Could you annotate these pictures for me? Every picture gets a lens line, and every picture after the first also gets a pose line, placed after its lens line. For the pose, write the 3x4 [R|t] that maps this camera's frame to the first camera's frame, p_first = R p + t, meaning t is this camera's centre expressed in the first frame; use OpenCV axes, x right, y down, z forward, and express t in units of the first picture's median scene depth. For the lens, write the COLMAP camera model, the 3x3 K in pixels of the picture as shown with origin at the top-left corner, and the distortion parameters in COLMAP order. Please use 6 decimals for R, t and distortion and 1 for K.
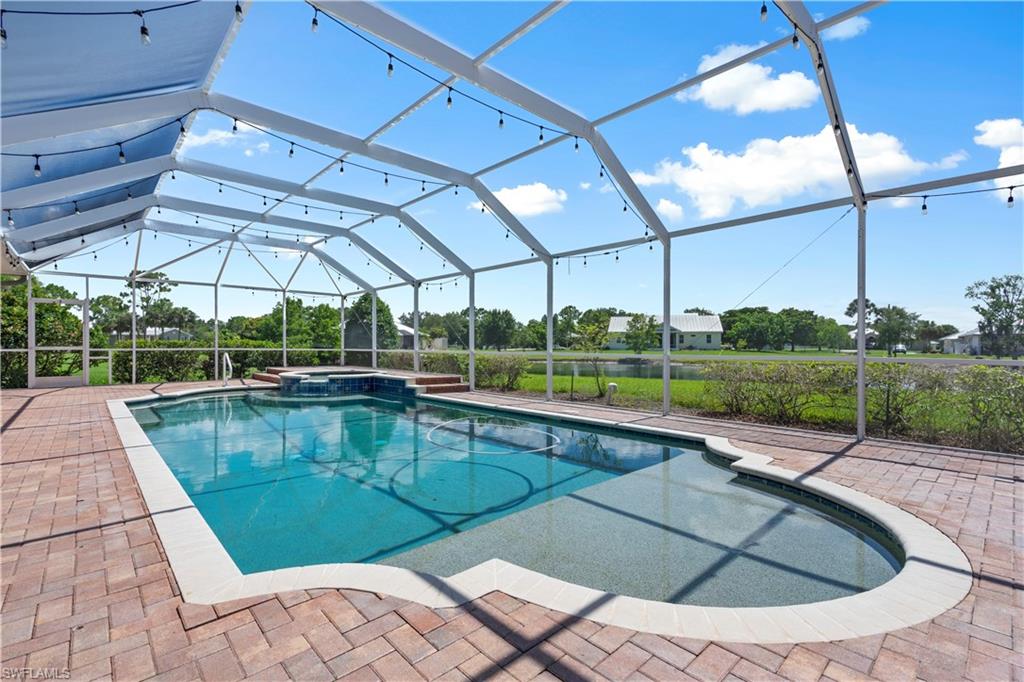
lens RADIAL K [[468.6, 0, 515.5], [0, 468.6, 346.9], [0, 0, 1]] dist [-0.002929, 0.000832]
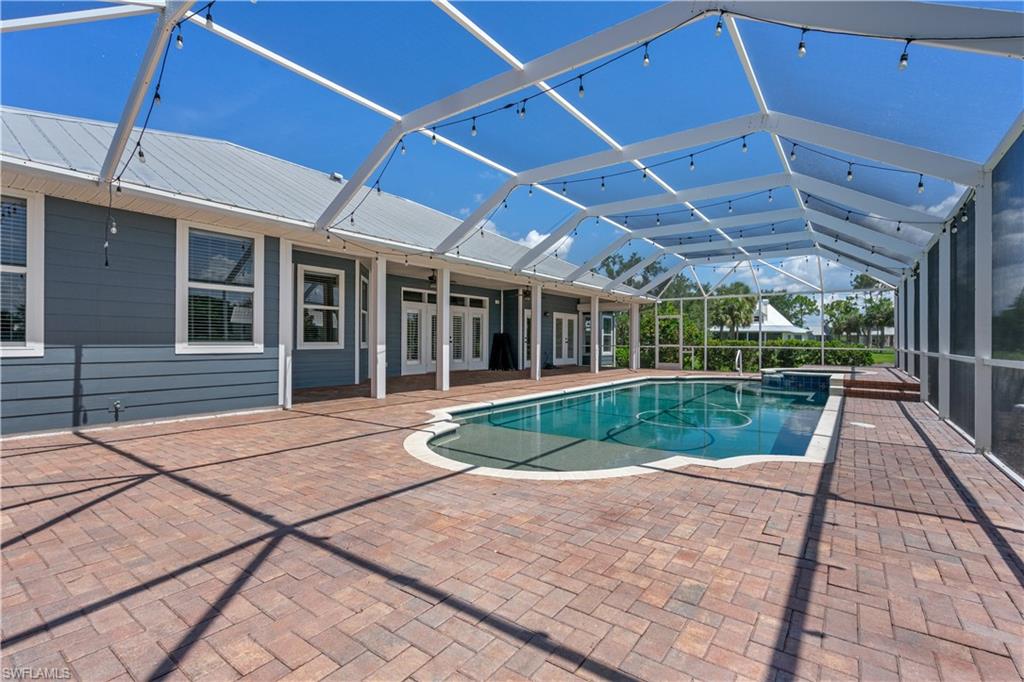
lens RADIAL K [[465.1, 0, 513.0], [0, 465.1, 344.2], [0, 0, 1]] dist [-0.002313, -0.000484]
pose [[0.187976, 0.002512, -0.982170, 0.408391], [-0.008081, 0.999967, 0.001011, 0.000594], [0.982140, 0.007747, 0.187990, 0.128810]]
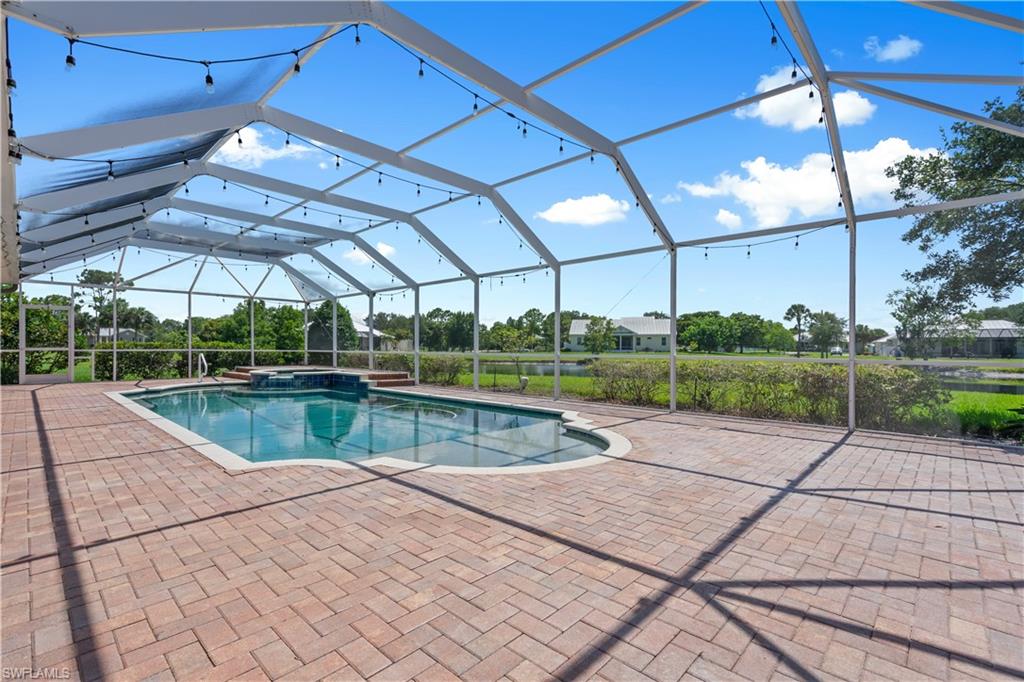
lens RADIAL K [[468.6, 0, 515.5], [0, 468.6, 346.9], [0, 0, 1]] dist [-0.002929, 0.000832]
pose [[0.997789, 0.001419, 0.066449, 0.058178], [-0.001161, 0.999992, -0.003912, 0.000619], [-0.066454, 0.003826, 0.997782, -0.155046]]
